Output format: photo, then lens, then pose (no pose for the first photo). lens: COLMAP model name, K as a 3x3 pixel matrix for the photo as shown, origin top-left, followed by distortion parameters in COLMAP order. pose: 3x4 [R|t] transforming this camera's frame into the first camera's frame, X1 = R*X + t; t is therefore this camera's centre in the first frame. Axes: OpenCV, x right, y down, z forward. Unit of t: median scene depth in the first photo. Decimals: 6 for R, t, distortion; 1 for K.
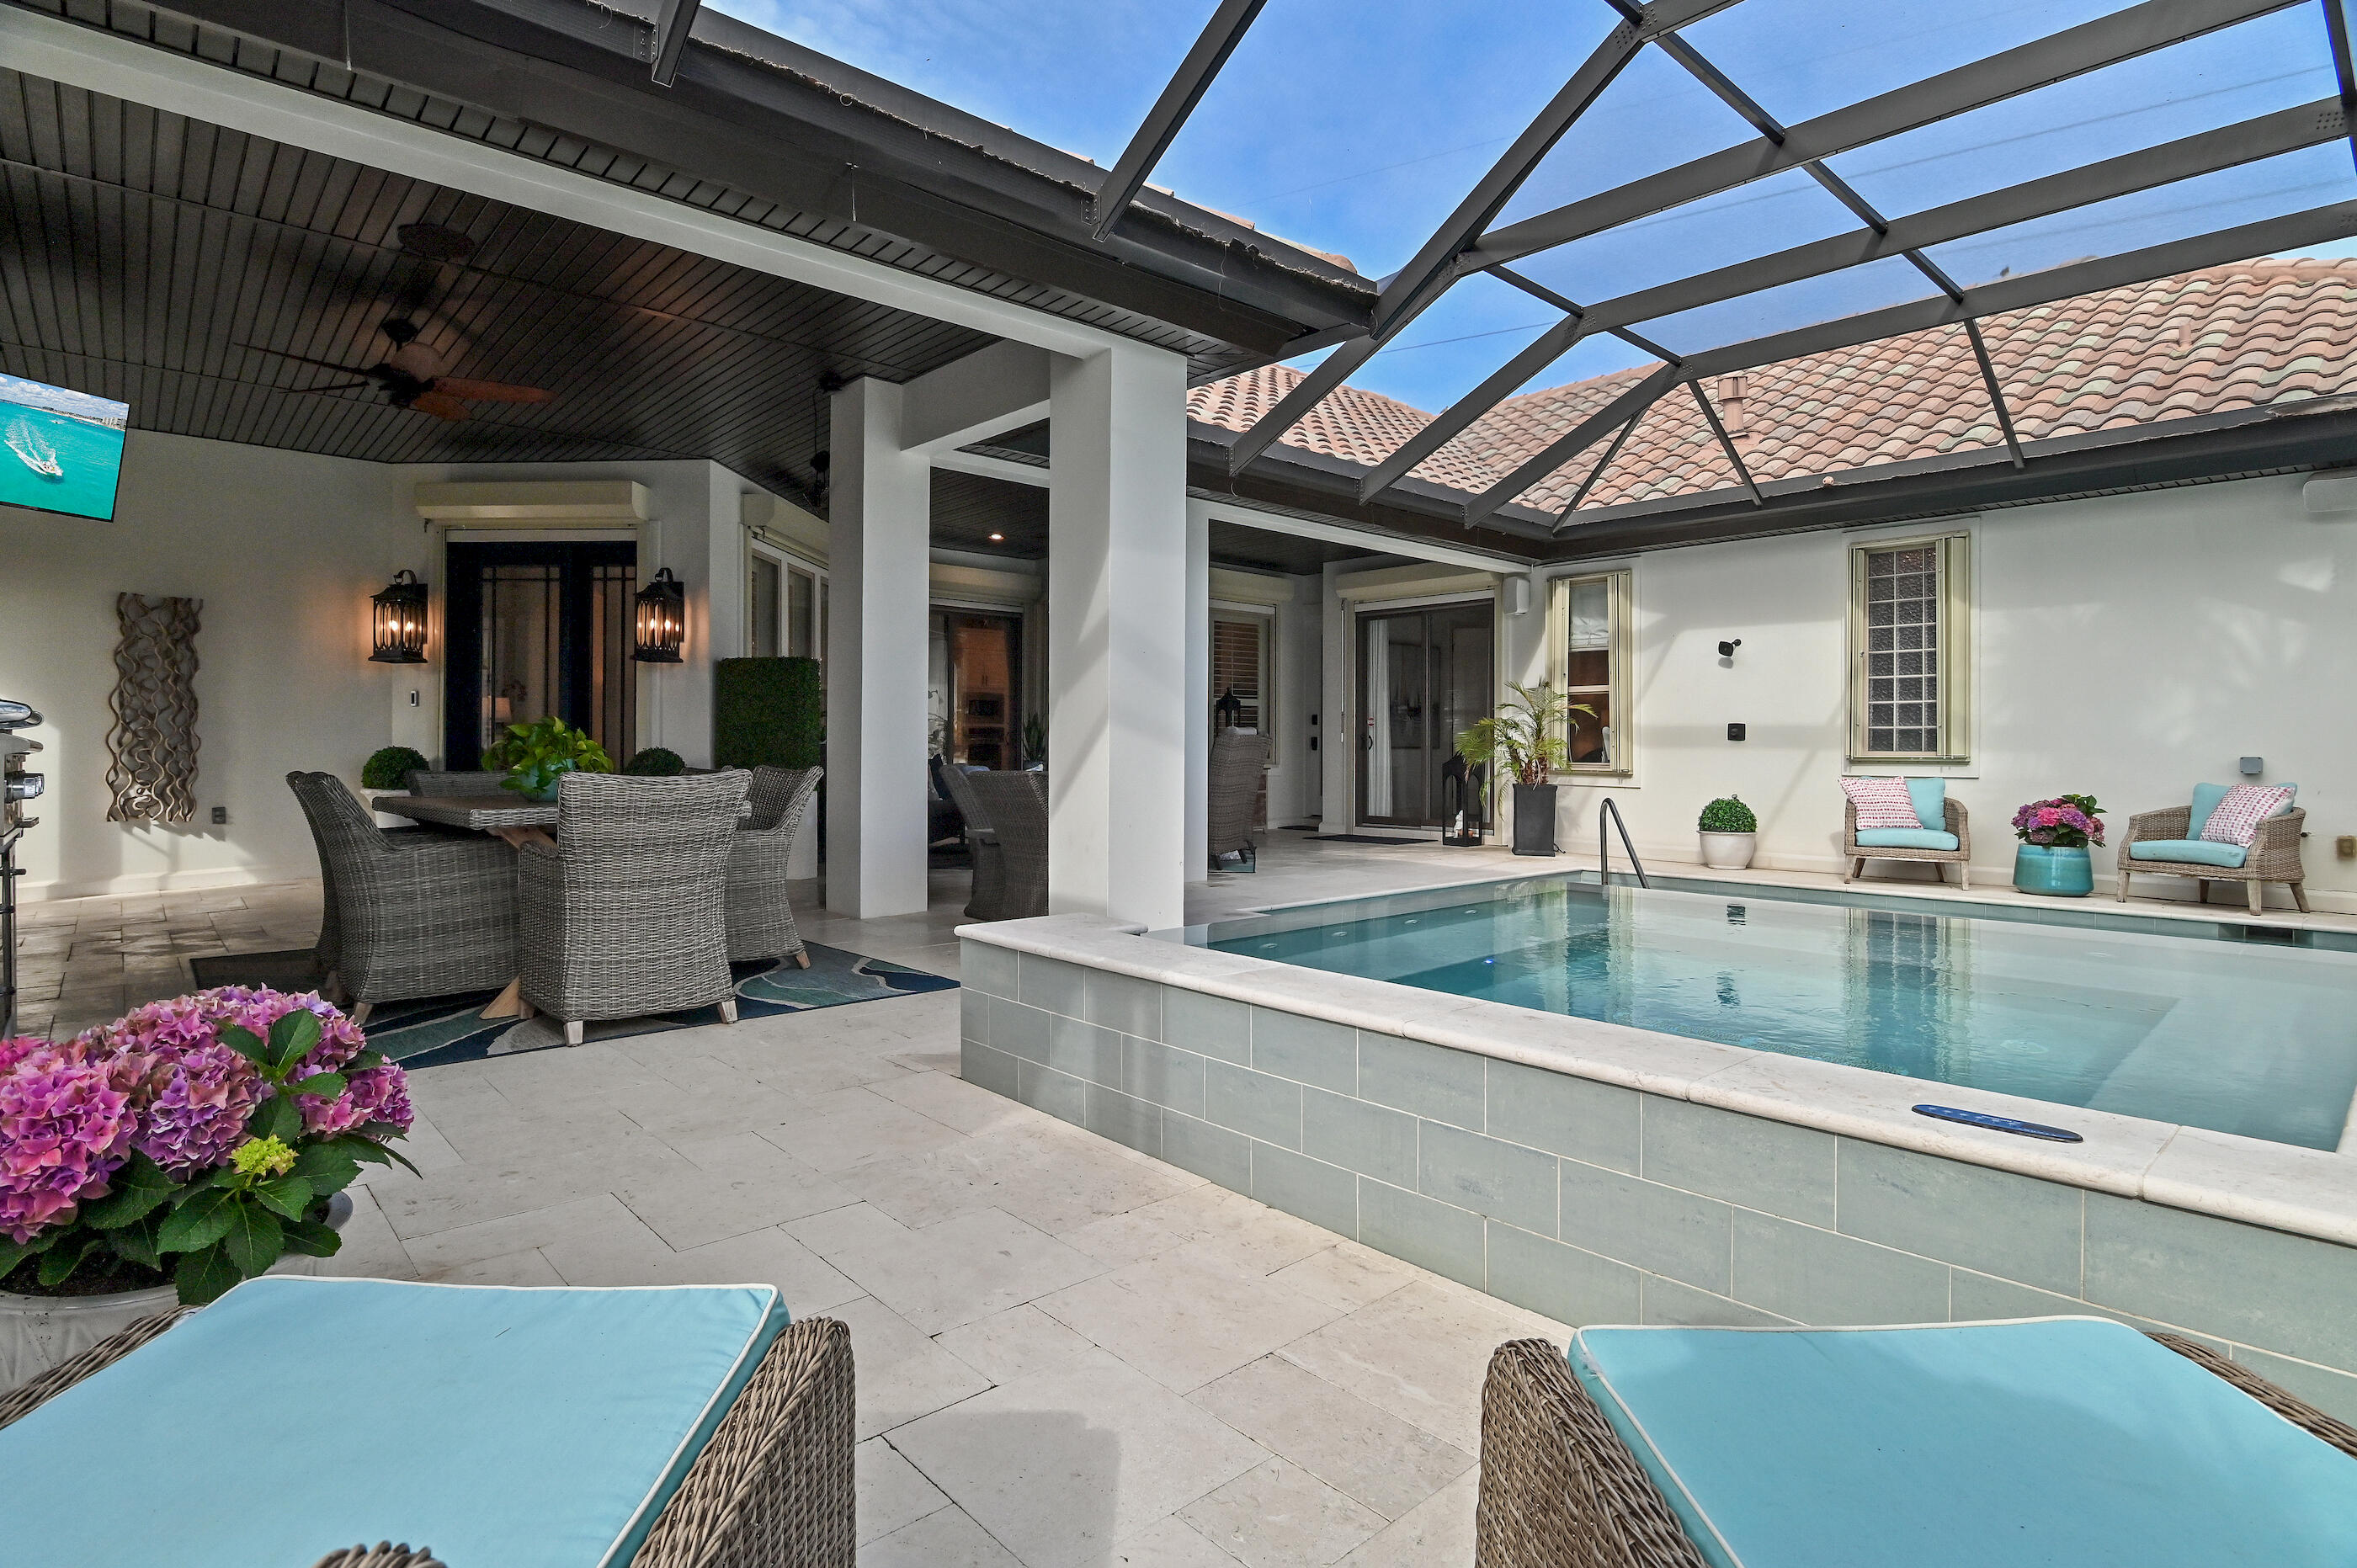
lens RADIAL K [[1184.9, 0, 1178.5], [0, 1184.9, 784.0], [0, 0, 1]] dist [-0.003243, -0.001427]
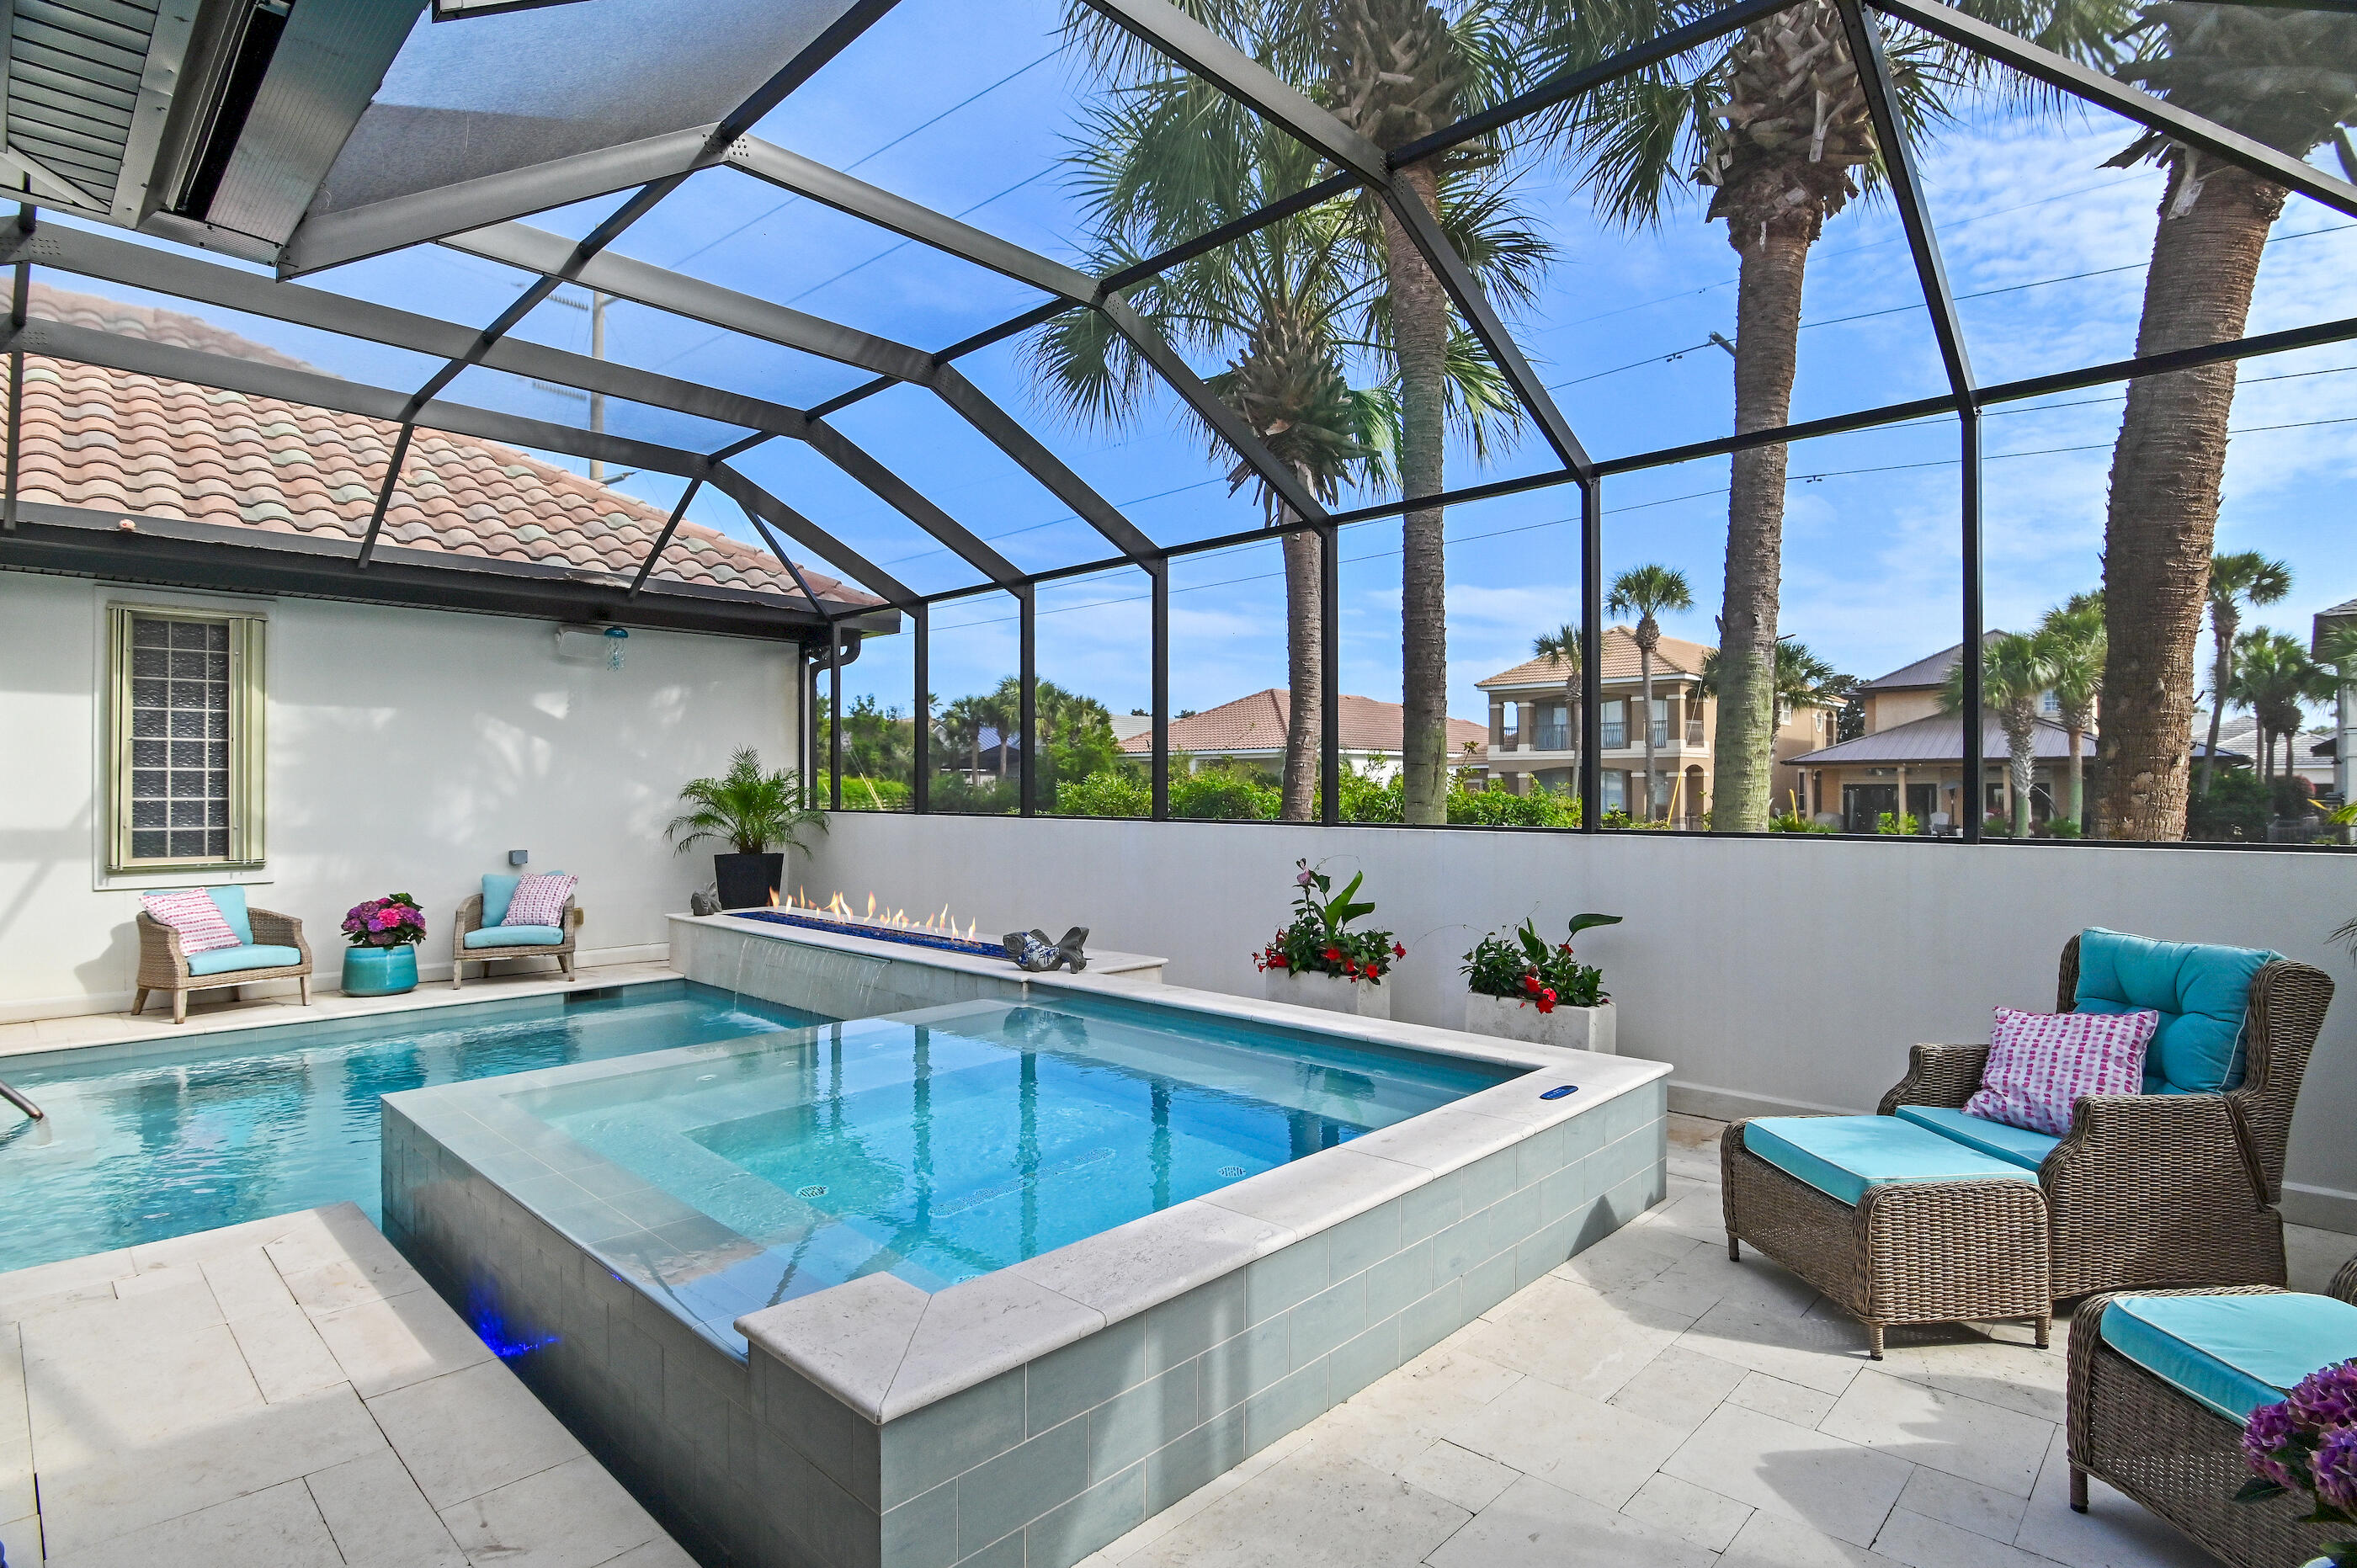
lens RADIAL K [[1184.9, 0, 1178.5], [0, 1184.9, 784.0], [0, 0, 1]] dist [-0.003243, -0.001427]
pose [[-0.067449, -0.003370, 0.997717, -0.301423], [0.030238, 0.999528, 0.005420, -0.067247], [-0.997264, 0.030535, -0.067315, 0.364528]]
